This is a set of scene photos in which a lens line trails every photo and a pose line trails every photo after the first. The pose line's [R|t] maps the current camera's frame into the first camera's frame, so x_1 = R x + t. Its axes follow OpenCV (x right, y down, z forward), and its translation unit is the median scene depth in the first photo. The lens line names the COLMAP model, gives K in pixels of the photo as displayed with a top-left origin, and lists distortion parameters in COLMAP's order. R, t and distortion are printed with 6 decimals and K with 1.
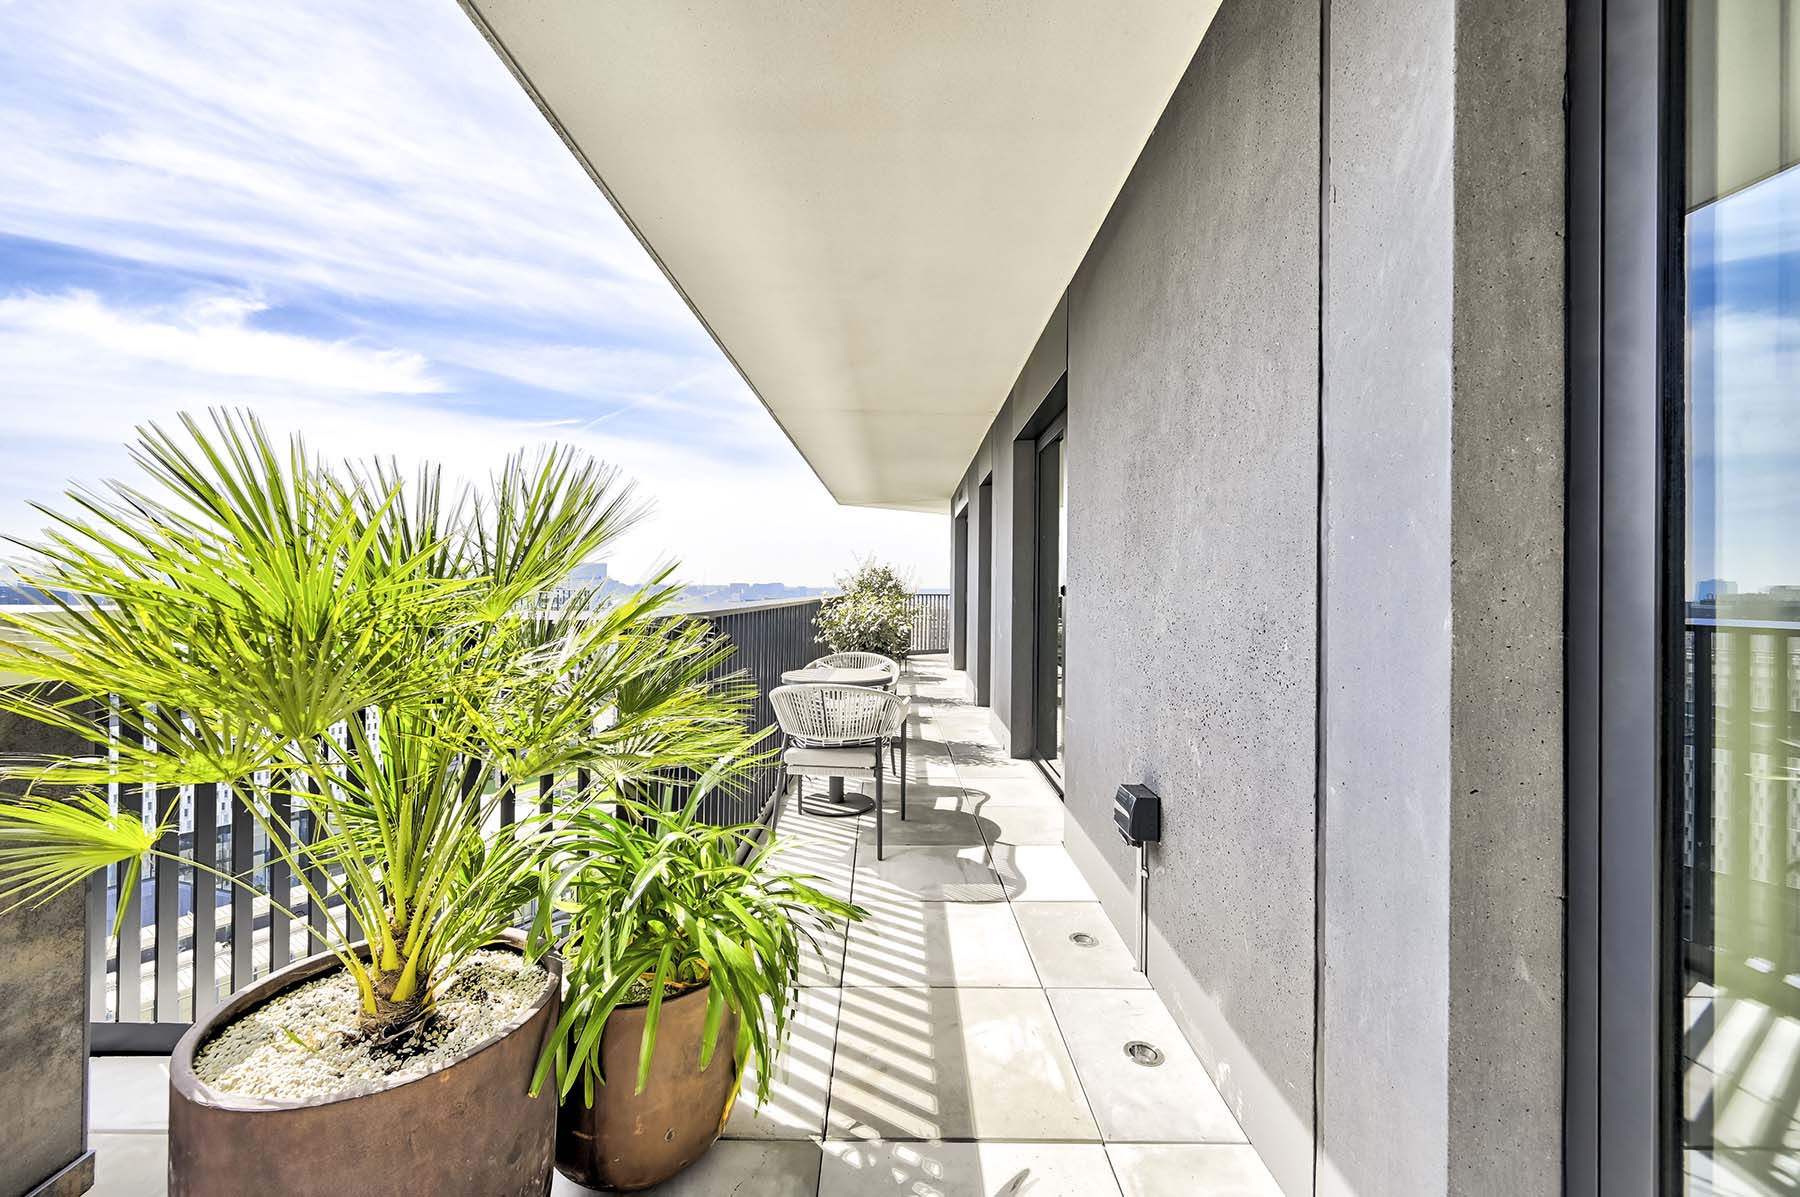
lens RADIAL K [[729.5, 0, 884.2], [0, 729.5, 586.8], [0, 0, 1]] dist [0.000919, -0.000050]
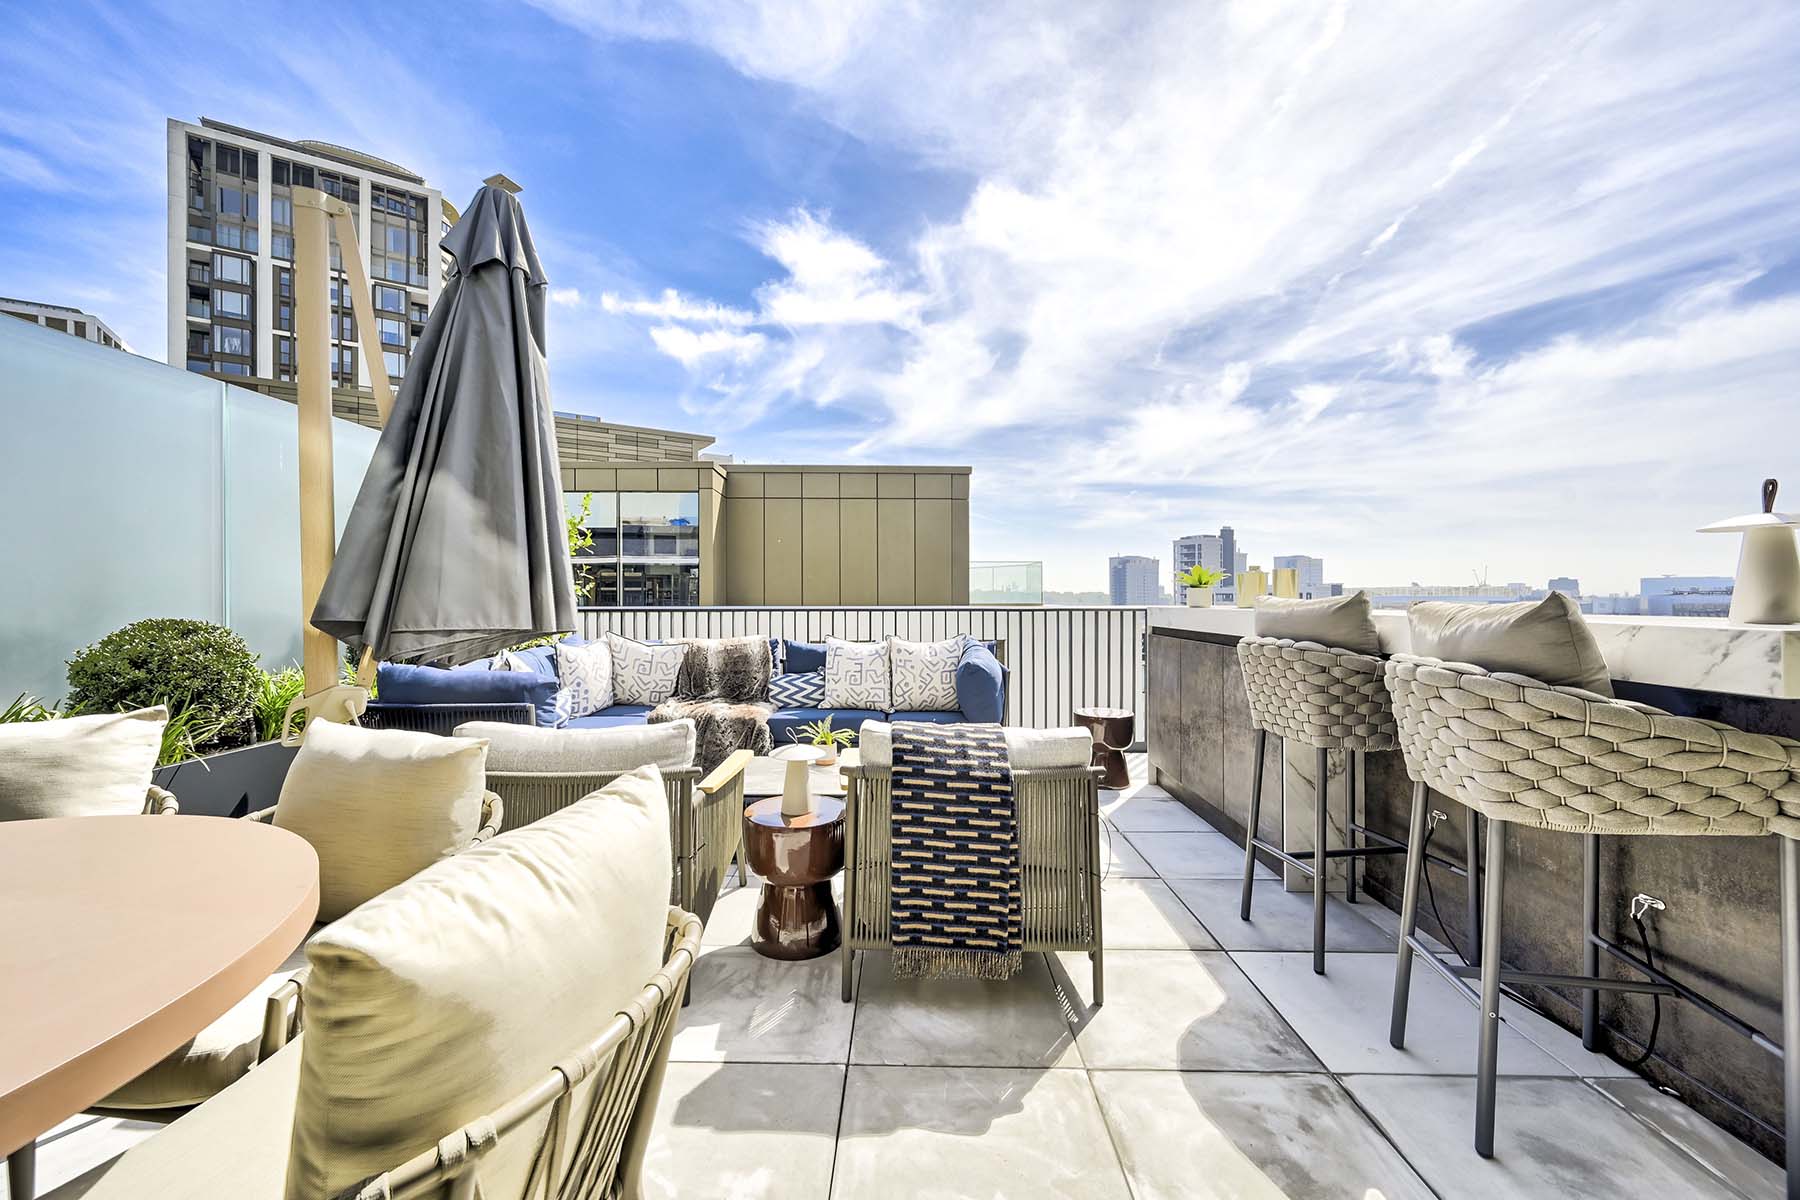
lens RADIAL K [[710.3, 0, 890.6], [0, 710.3, 599.2], [0, 0, 1]] dist [-0.003271, 0.000177]
pose [[-0.023545, -0.007343, -0.999696, -0.038682], [0.003966, 0.999964, -0.007439, -0.002860], [0.999715, -0.004140, -0.023515, -0.179579]]
